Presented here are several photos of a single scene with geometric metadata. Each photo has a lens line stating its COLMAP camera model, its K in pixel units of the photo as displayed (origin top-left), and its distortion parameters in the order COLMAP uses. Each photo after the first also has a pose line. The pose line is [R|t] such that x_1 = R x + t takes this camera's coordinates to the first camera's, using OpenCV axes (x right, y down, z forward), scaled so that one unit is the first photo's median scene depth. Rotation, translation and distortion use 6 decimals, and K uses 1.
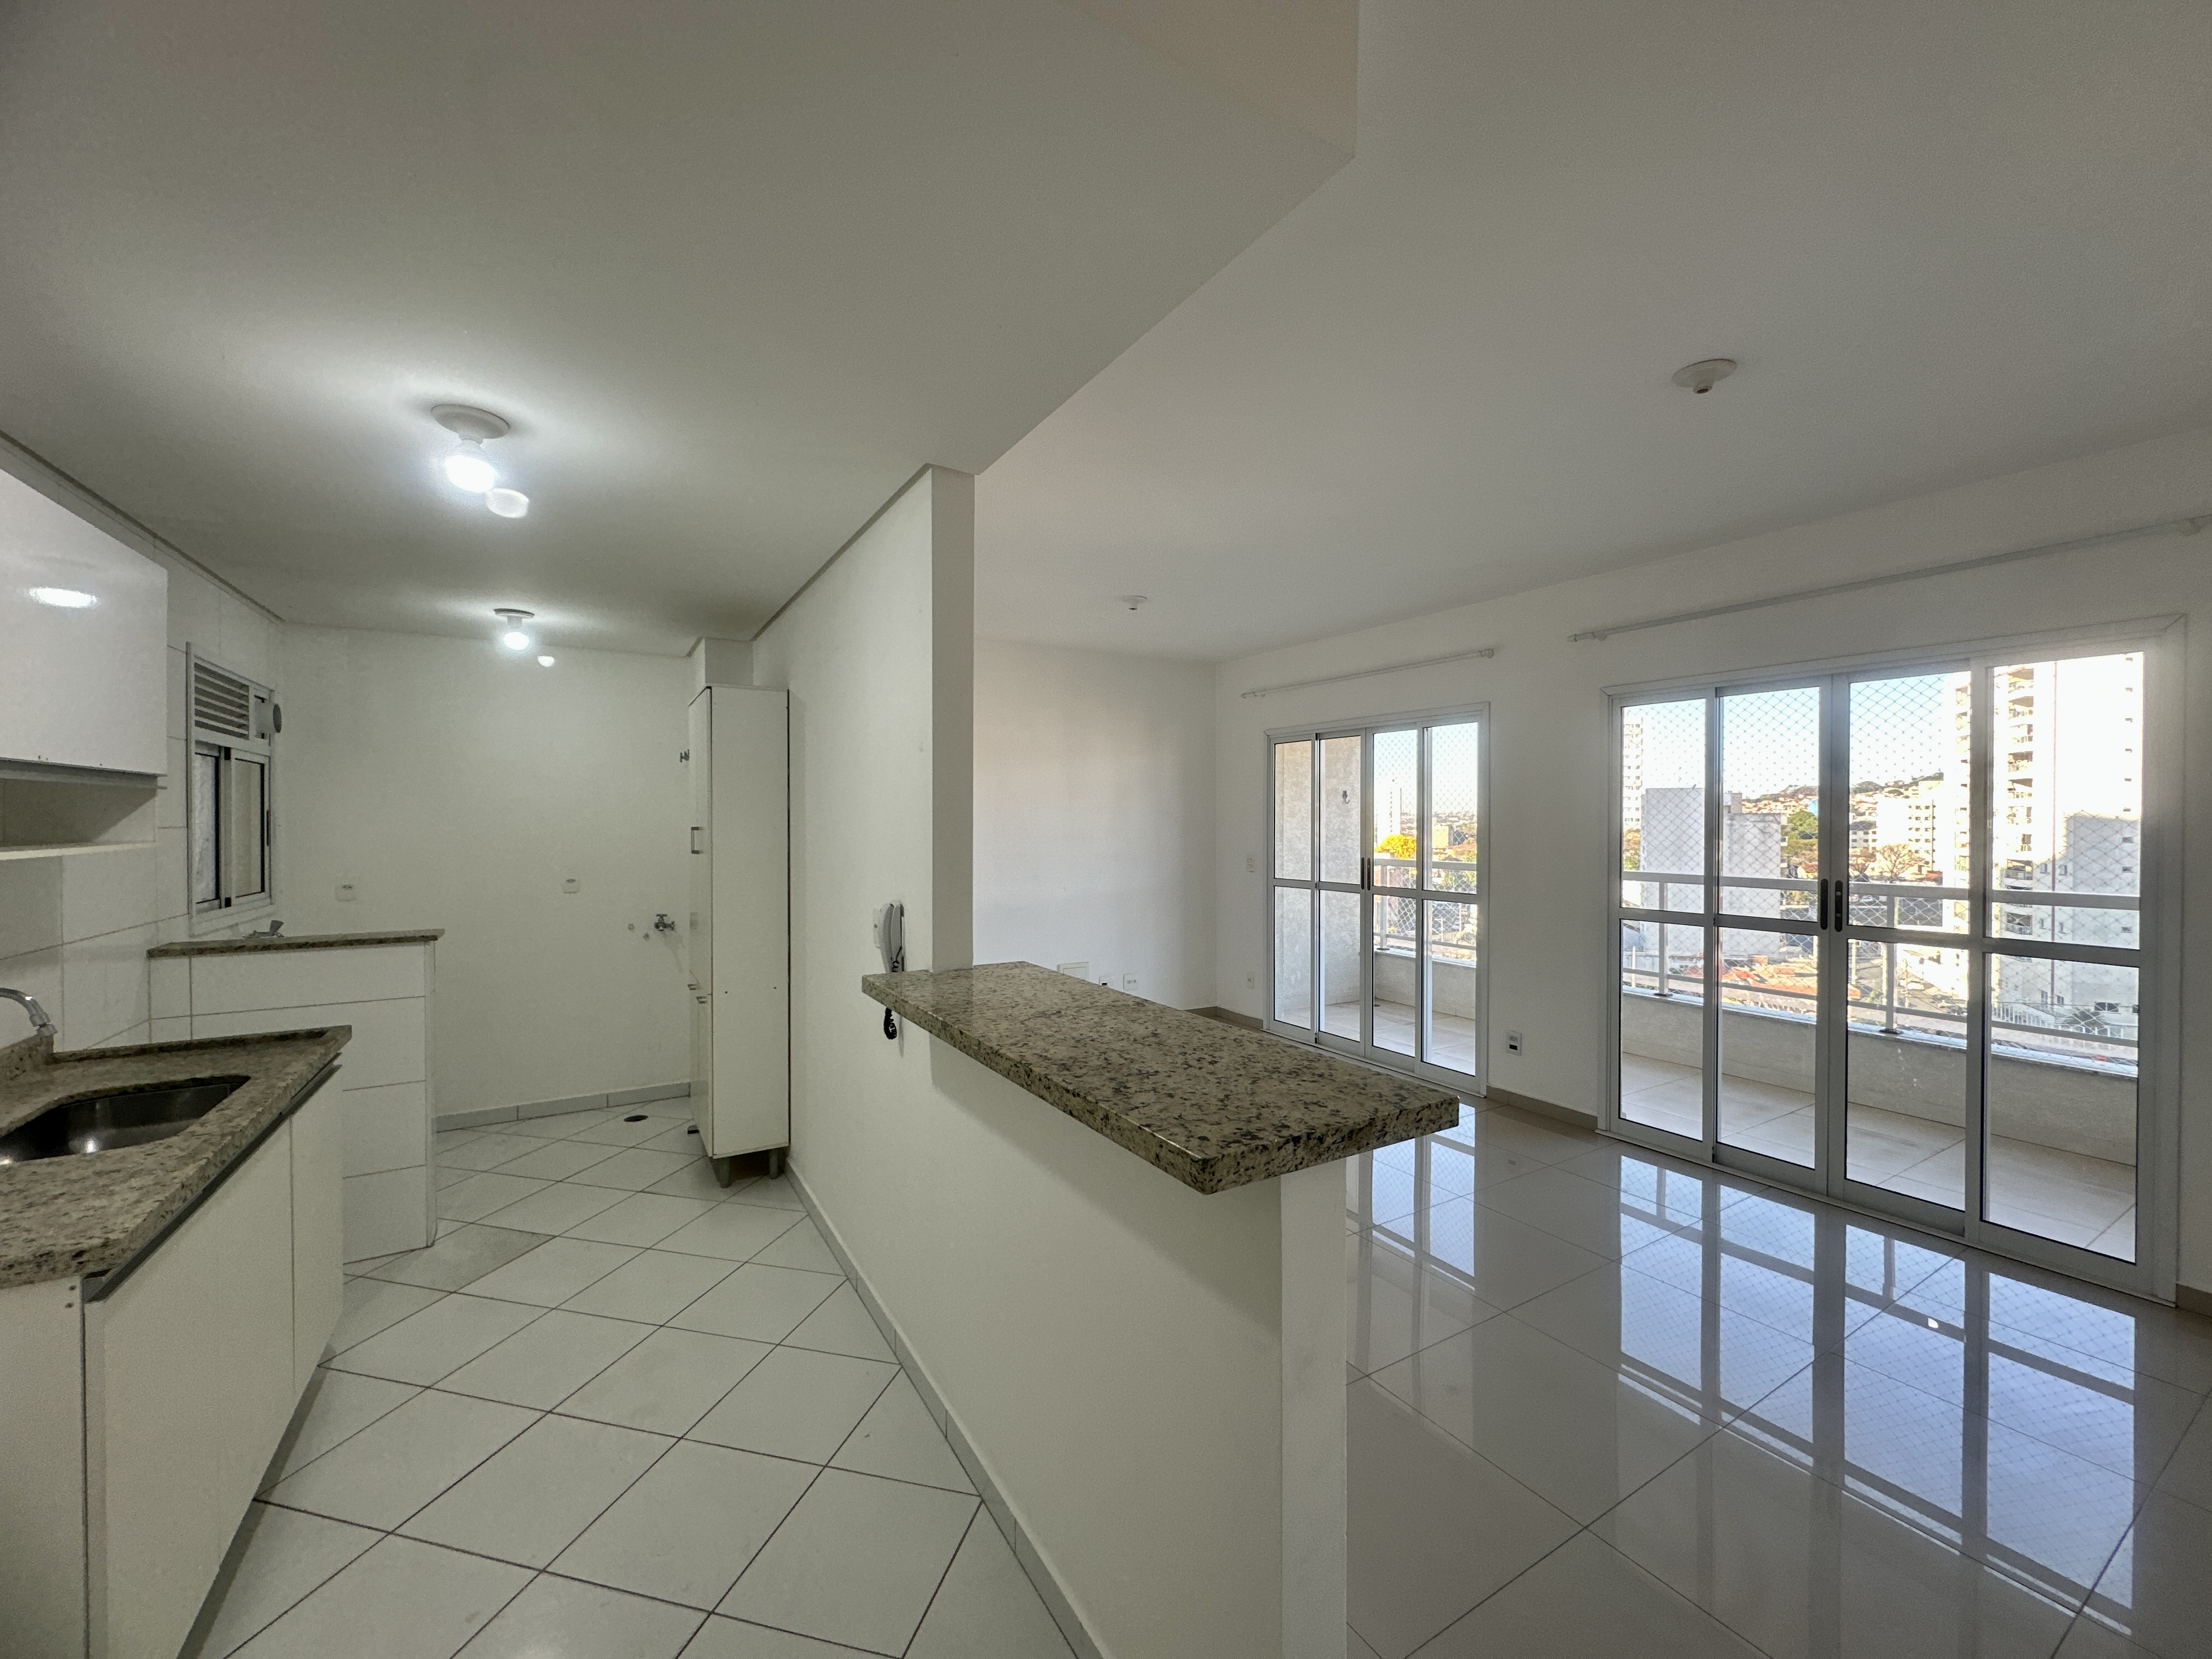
lens RADIAL K [[881.4, 0, 1103.7], [0, 881.4, 829.5], [0, 0, 1]] dist [-0.003856, 0.001172]
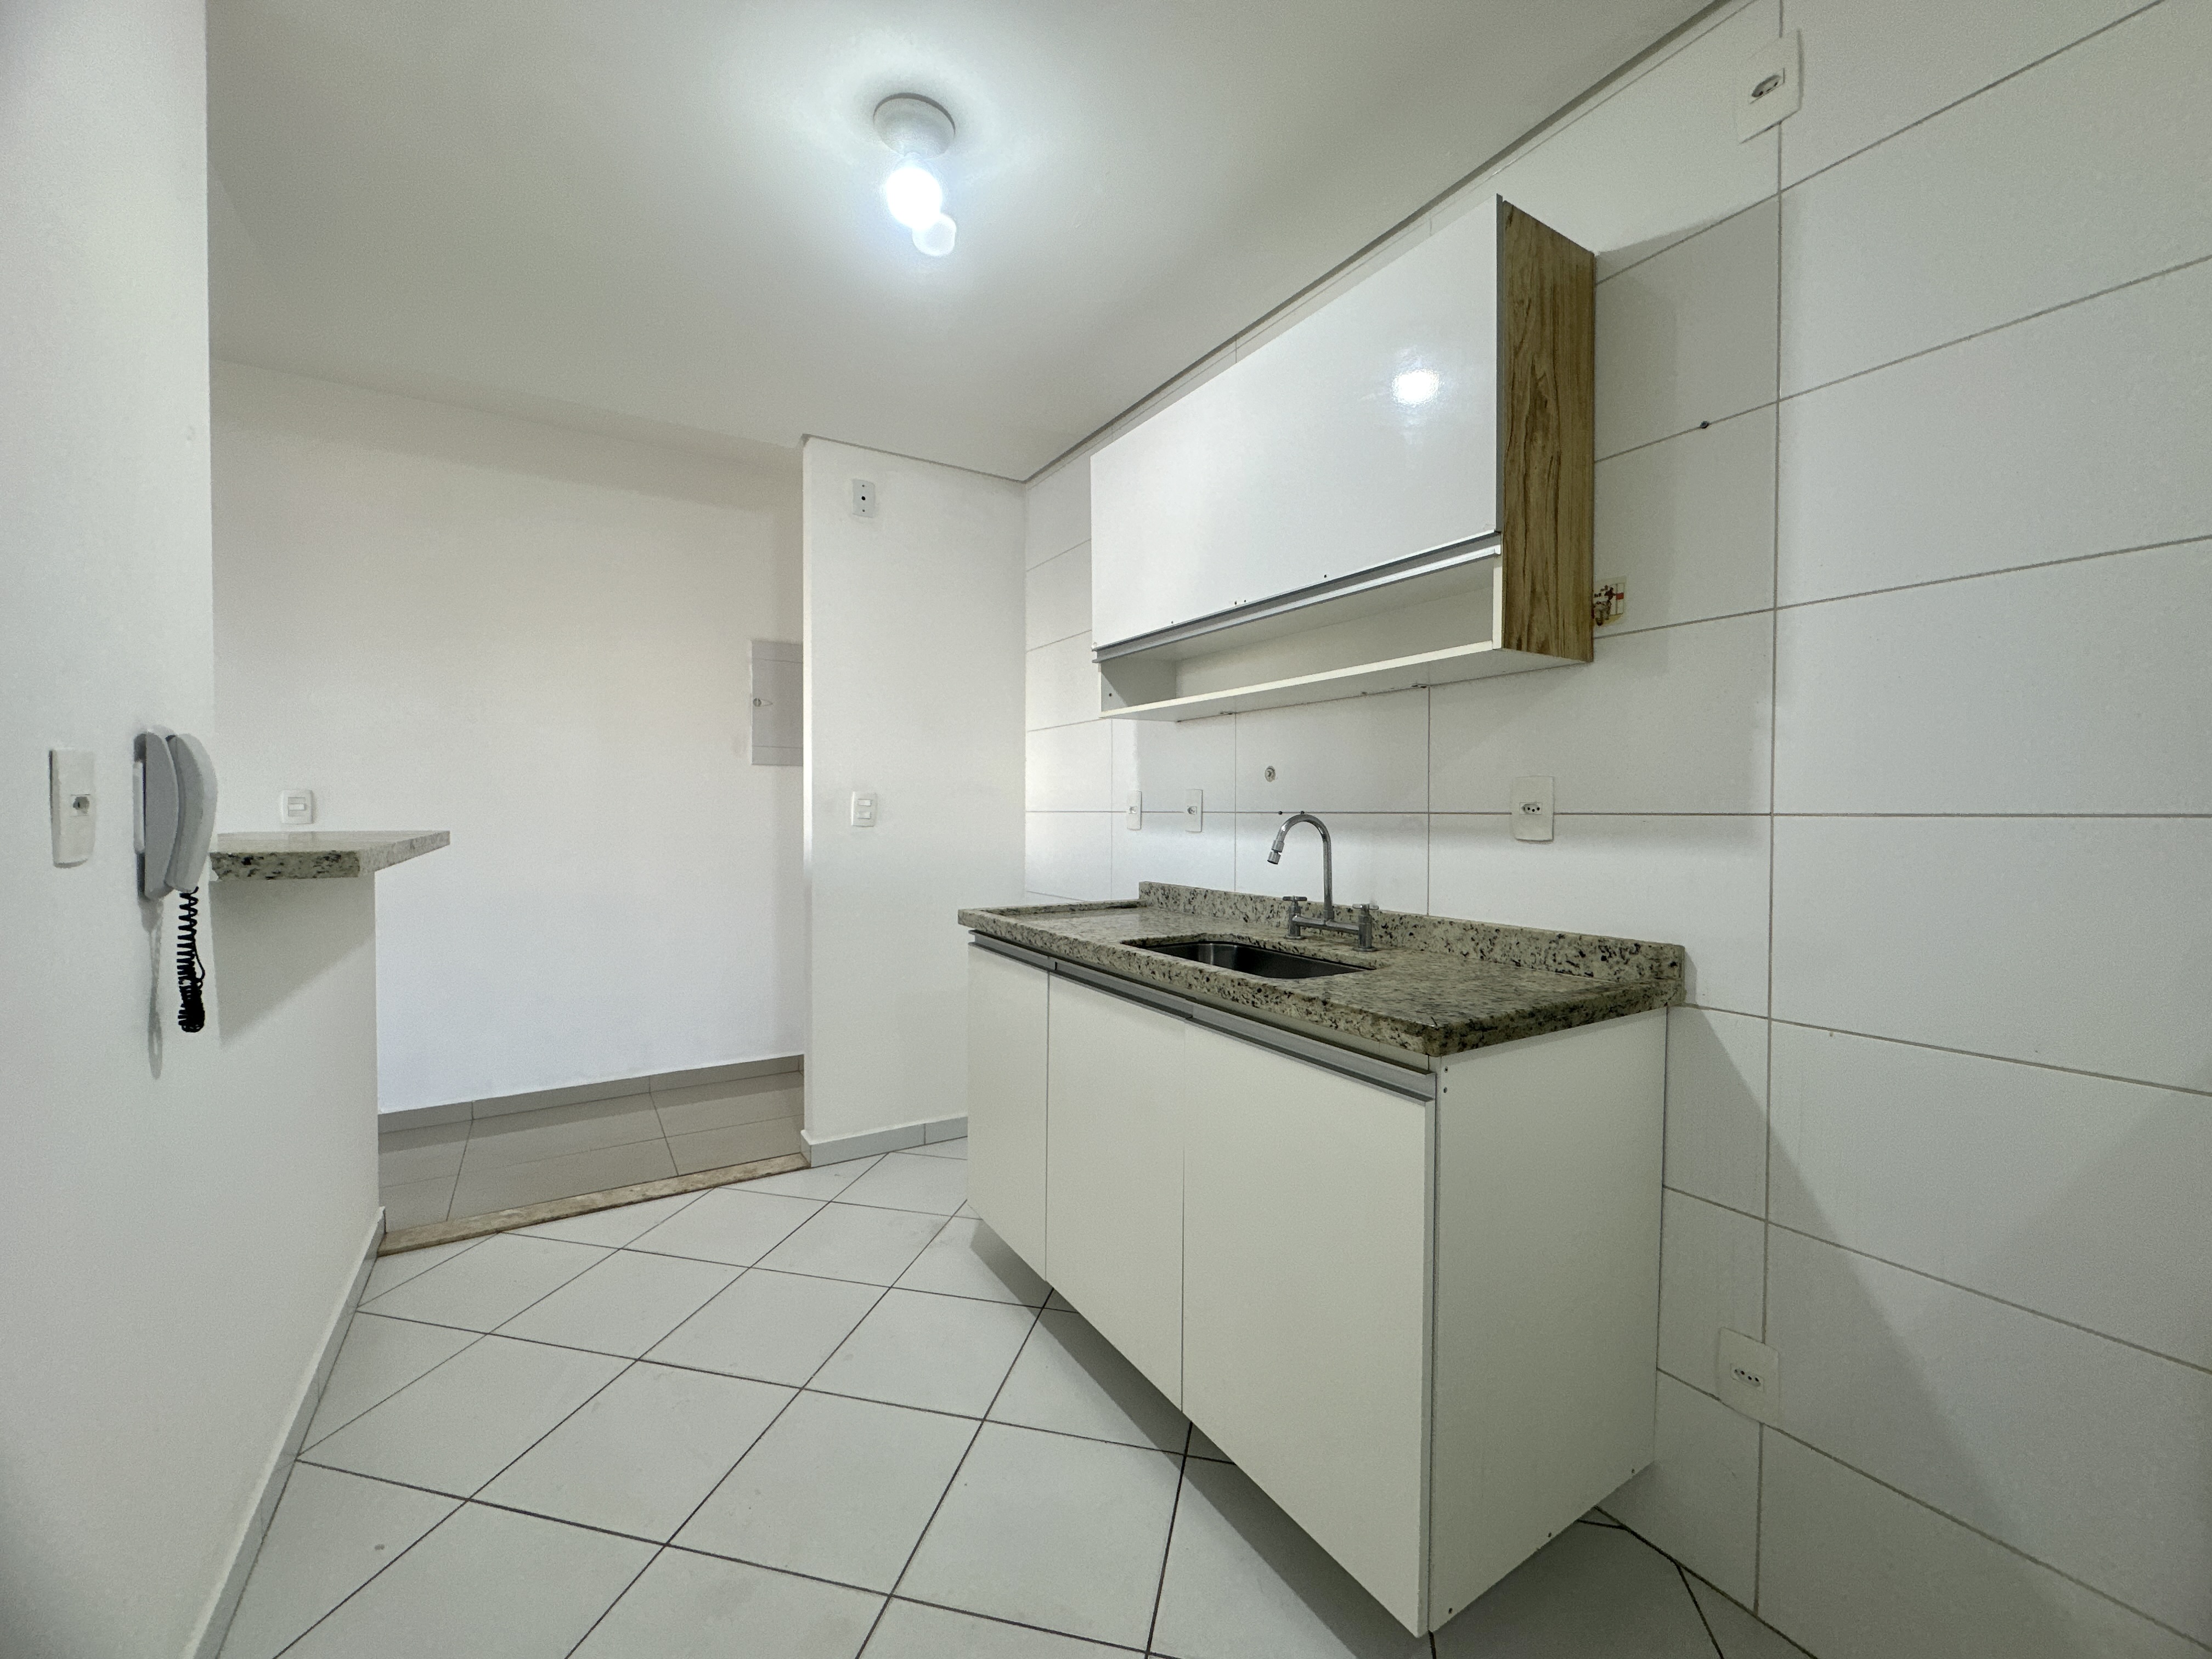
lens RADIAL K [[883.2, 0, 1102.8], [0, 883.2, 829.0], [0, 0, 1]] dist [-0.004455, 0.000762]
pose [[-0.999802, -0.003387, -0.019624, -0.464786], [-0.004016, 0.999476, 0.032109, 0.077028], [0.019505, 0.032182, -0.999292, 0.966756]]
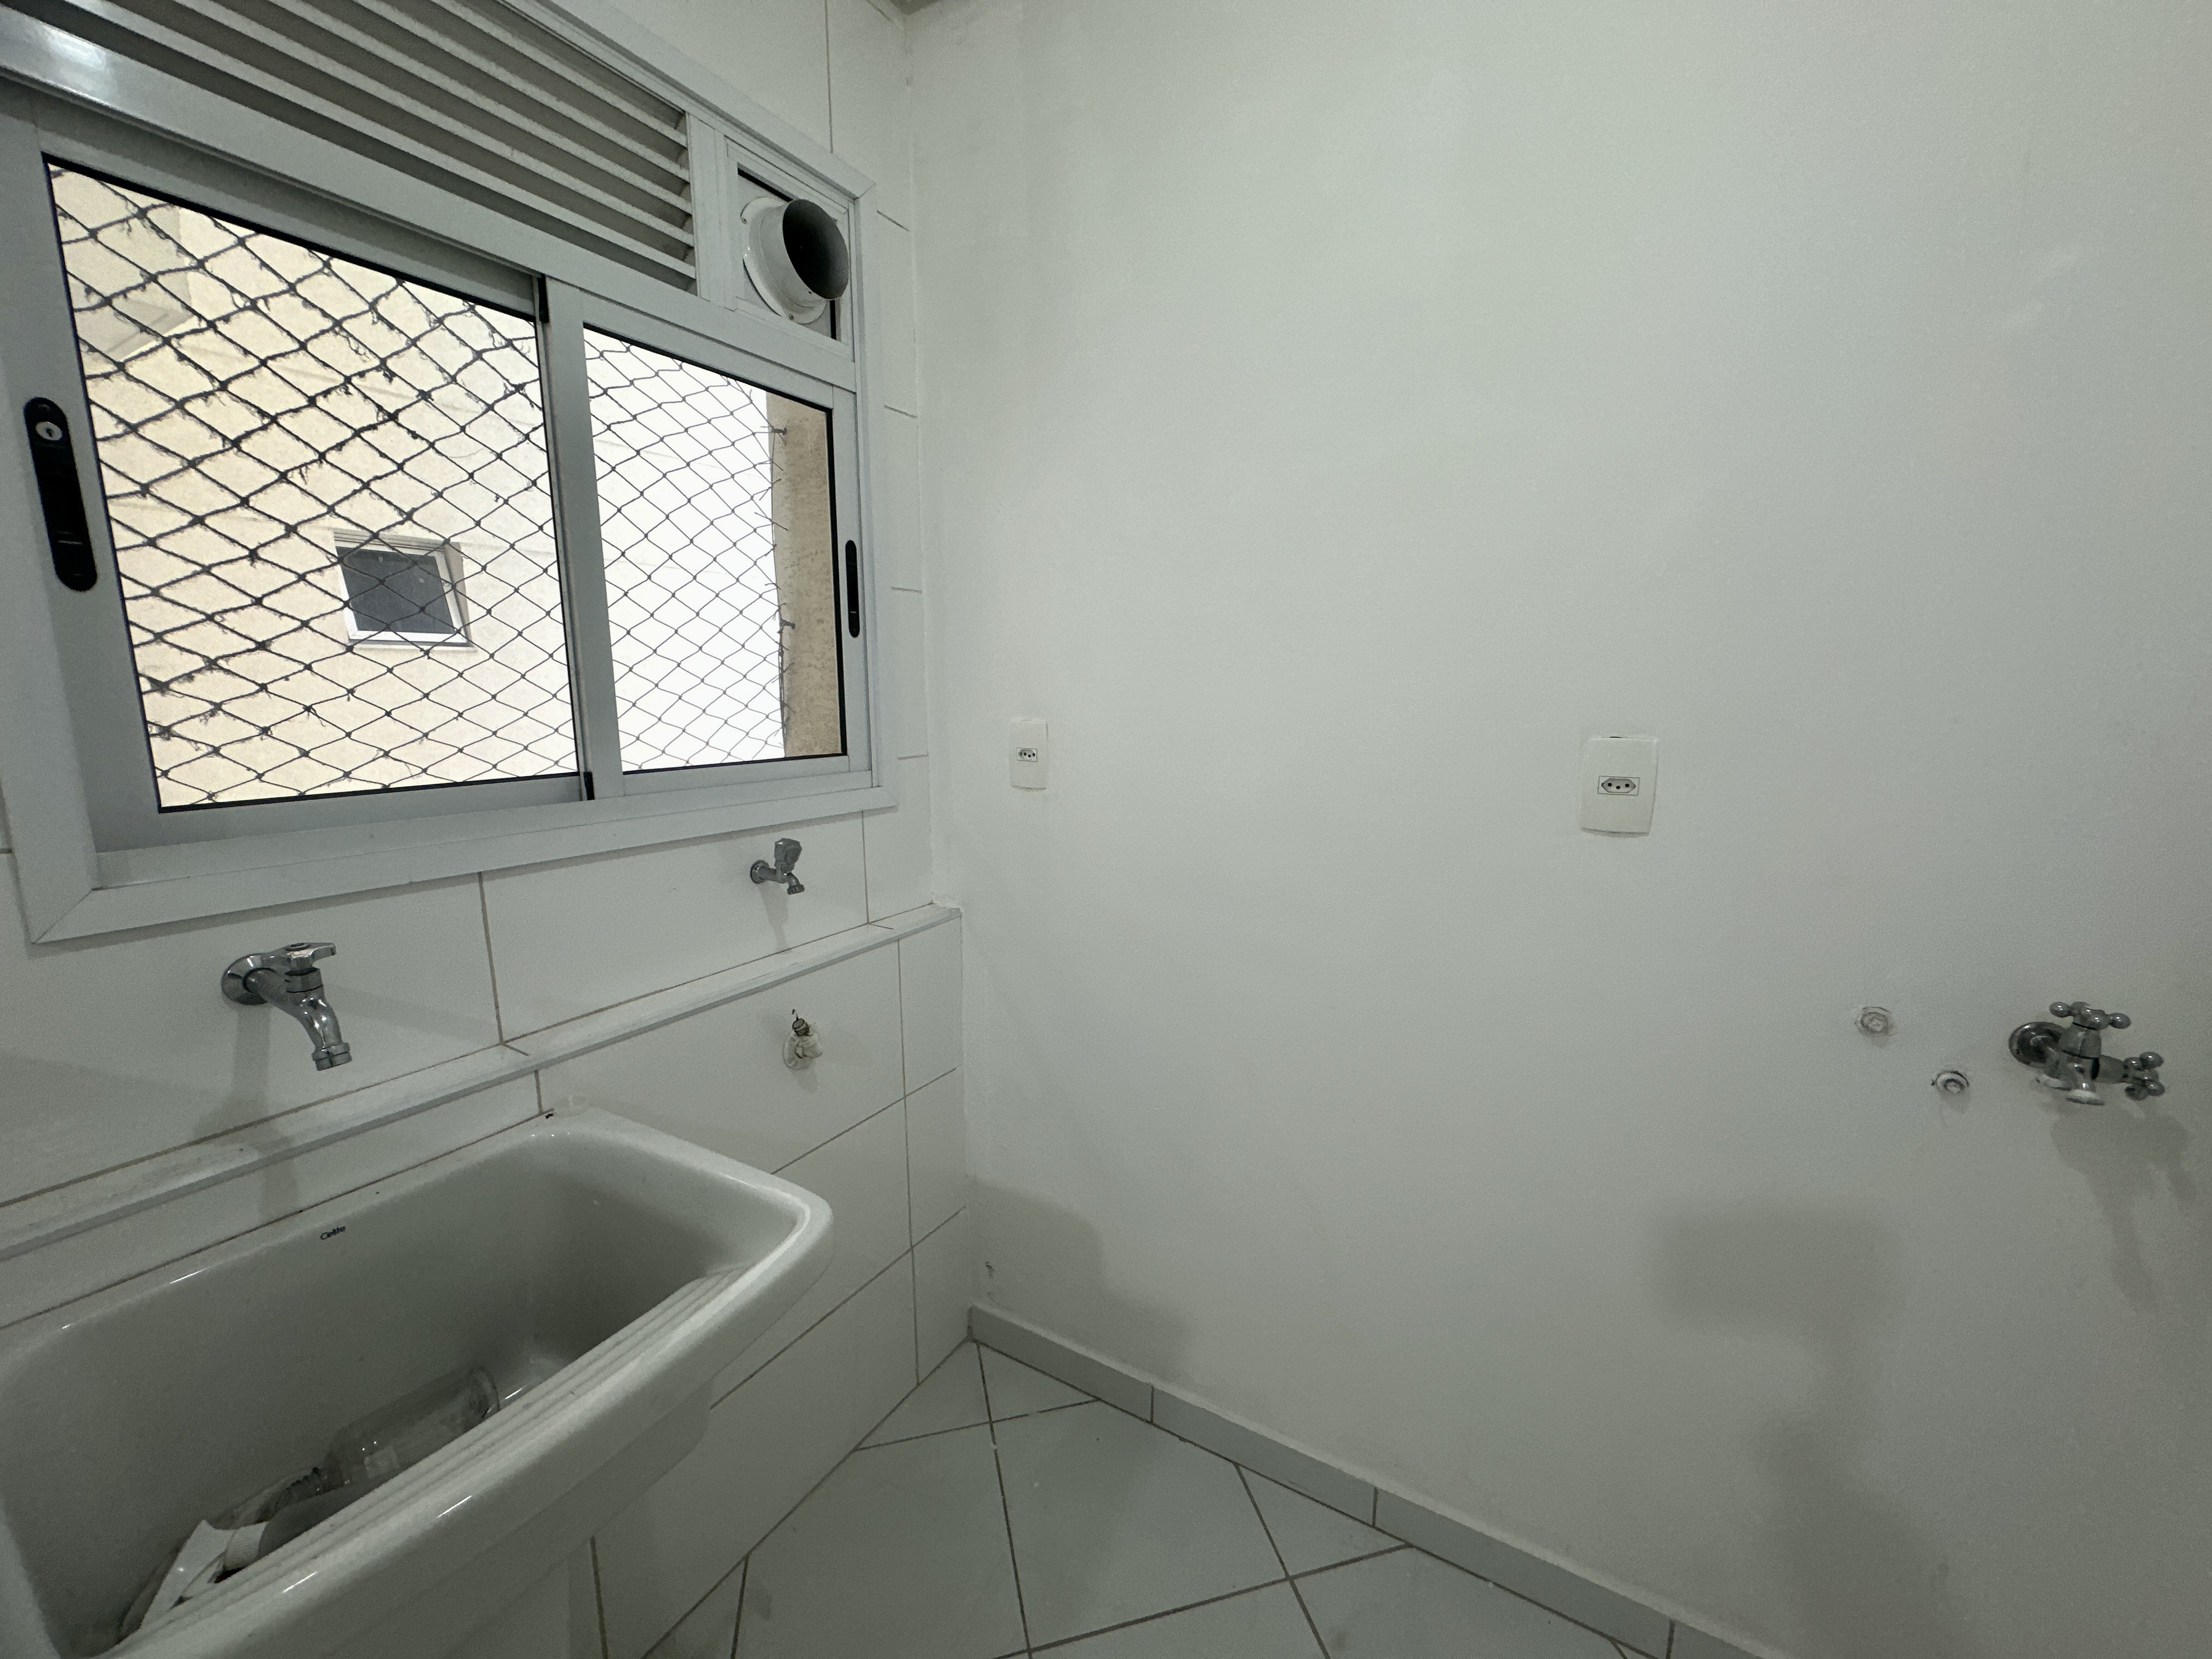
lens RADIAL K [[883.2, 0, 1102.8], [0, 883.2, 829.0], [0, 0, 1]] dist [-0.004455, 0.000762]
pose [[0.481202, 0.143404, -0.864800, -0.574059], [-0.007063, 0.987131, 0.159759, 0.040998], [0.876581, -0.070769, 0.476022, 0.943712]]
